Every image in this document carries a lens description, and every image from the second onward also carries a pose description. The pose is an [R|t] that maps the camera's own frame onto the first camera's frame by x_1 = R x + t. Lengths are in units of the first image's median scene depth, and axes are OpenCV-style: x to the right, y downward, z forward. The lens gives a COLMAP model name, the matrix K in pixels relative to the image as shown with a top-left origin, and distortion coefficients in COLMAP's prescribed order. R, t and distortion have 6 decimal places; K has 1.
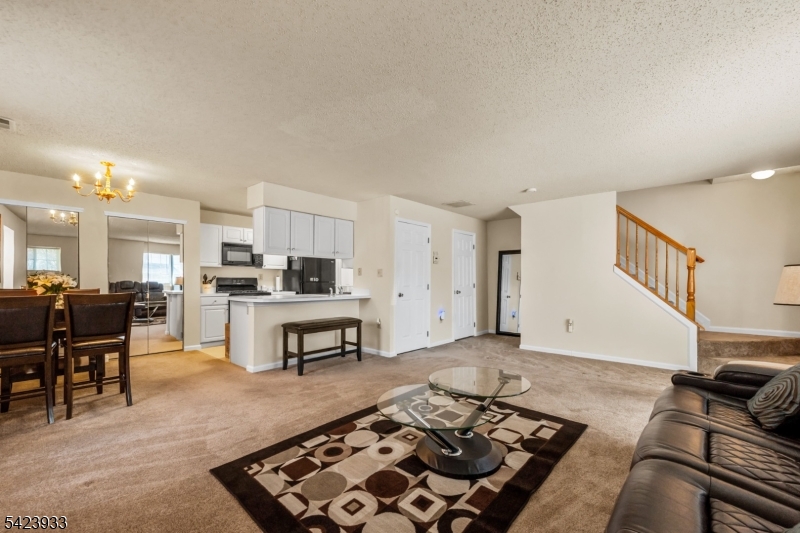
lens RADIAL K [[327.6, 0, 398.7], [0, 327.6, 278.6], [0, 0, 1]] dist [-0.000946, -0.000131]
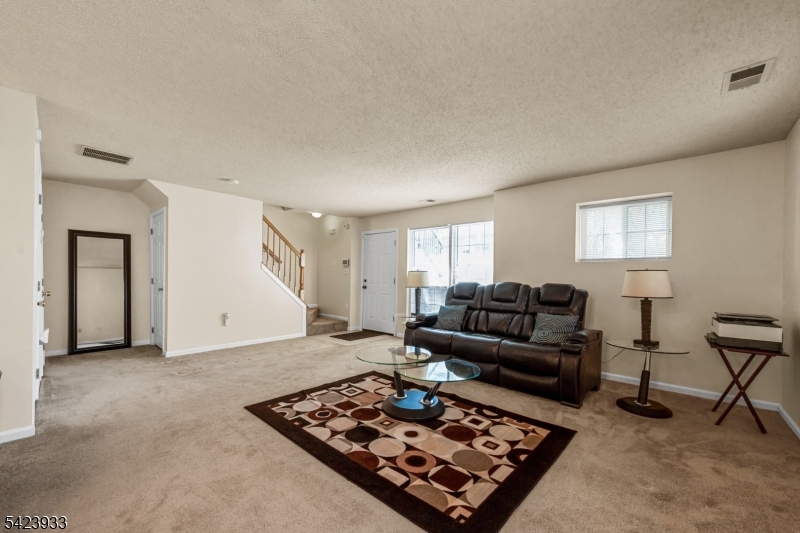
lens RADIAL K [[322.1, 0, 400.9], [0, 322.1, 276.0], [0, 0, 1]] dist [0.000727, 0.000122]
pose [[0.002028, -0.001482, 0.999997, -0.584092], [-0.014961, 0.999887, 0.001512, -0.001414], [-0.999886, -0.014964, 0.002005, 0.545927]]
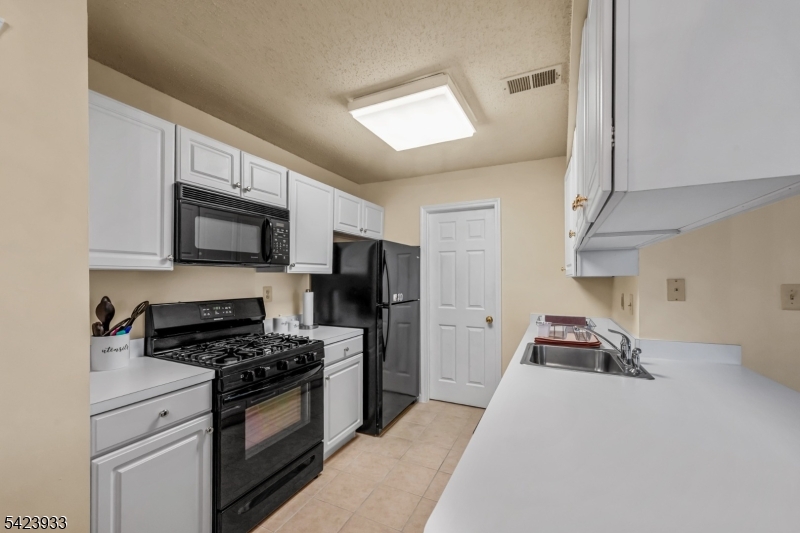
lens RADIAL K [[322.1, 0, 400.9], [0, 322.1, 276.0], [0, 0, 1]] dist [0.000727, 0.000122]
pose [[0.961300, -0.000346, 0.275502, -0.610003], [-0.000917, 0.999990, 0.004456, -0.045286], [-0.275501, -0.004536, 0.961290, 0.966889]]
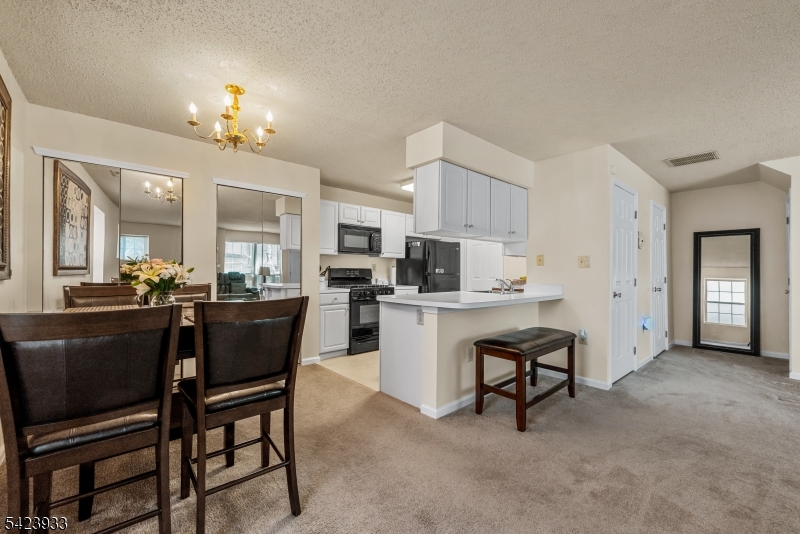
lens RADIAL K [[320.3, 0, 400.0], [0, 320.3, 267.0], [0, 0, 1]] dist [0.000653, -0.000012]
pose [[0.992635, 0.001651, -0.121130, -0.425887], [-0.002632, 0.999965, -0.007945, -0.000460], [0.121112, 0.008205, 0.992605, 0.363673]]
